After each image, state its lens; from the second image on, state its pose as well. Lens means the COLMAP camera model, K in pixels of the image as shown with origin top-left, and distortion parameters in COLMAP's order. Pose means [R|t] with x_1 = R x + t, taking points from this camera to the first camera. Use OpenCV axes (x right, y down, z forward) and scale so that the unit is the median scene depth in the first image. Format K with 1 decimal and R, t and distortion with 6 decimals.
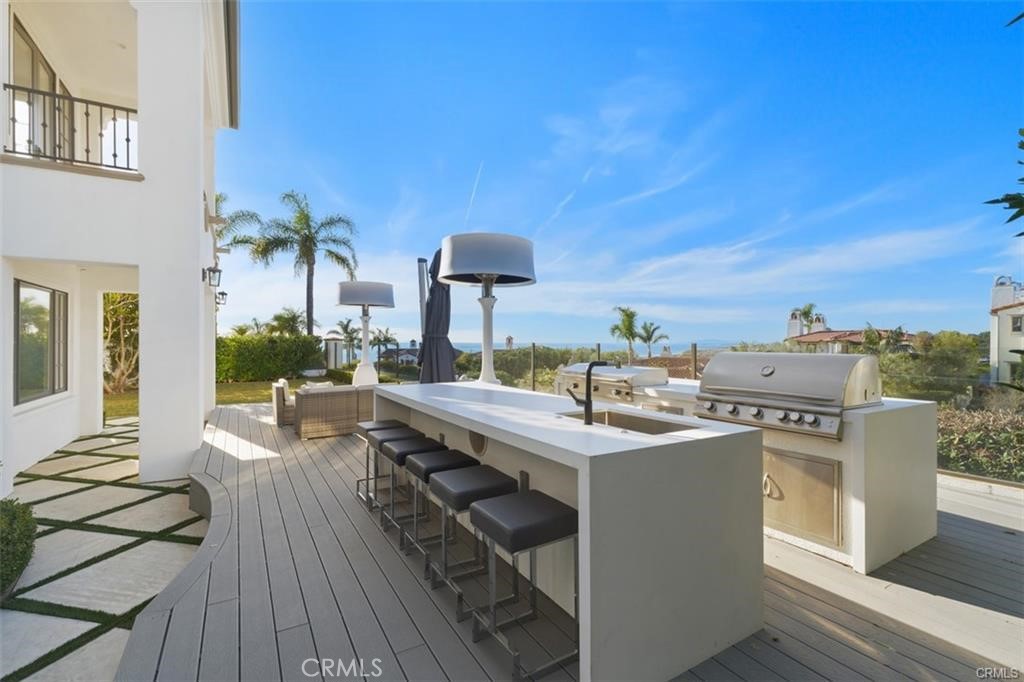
lens RADIAL K [[464.0, 0, 508.3], [0, 464.0, 346.0], [0, 0, 1]] dist [0.000699, -0.000566]
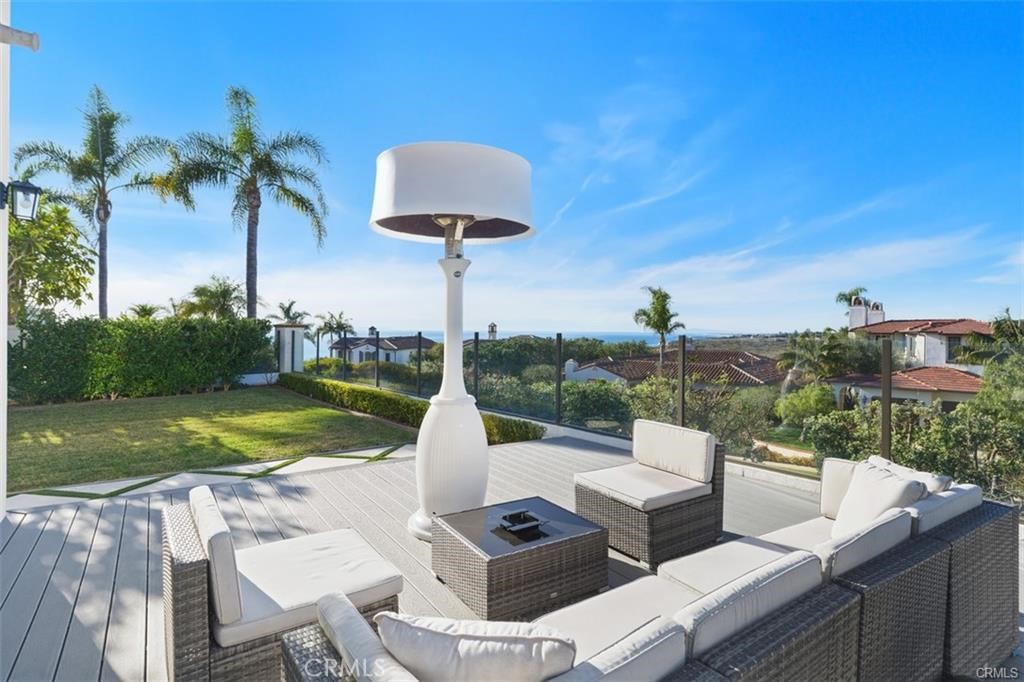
lens RADIAL K [[526.0, 0, 506.1], [0, 526.0, 331.0], [0, 0, 1]] dist [-0.011069, 0.000954]
pose [[0.997814, 0.007343, 0.065679, -0.187764], [-0.006894, 0.999951, -0.007059, -0.005335], [-0.065728, 0.006590, 0.997816, 0.385671]]
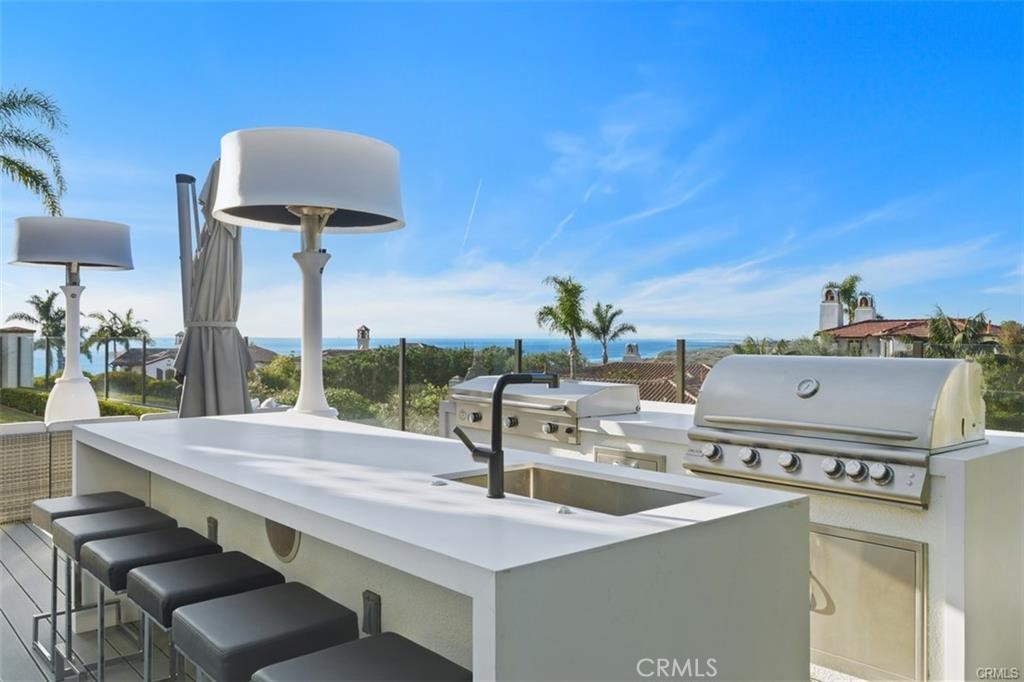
lens RADIAL K [[815.8, 0, 510.9], [0, 815.8, 341.9], [0, 0, 1]] dist [0.000226, -0.012785]
pose [[0.983699, 0.000955, 0.179818, 0.004050], [-0.000564, 0.999997, -0.002230, -0.000169], [-0.179820, 0.002092, 0.983697, 0.017015]]
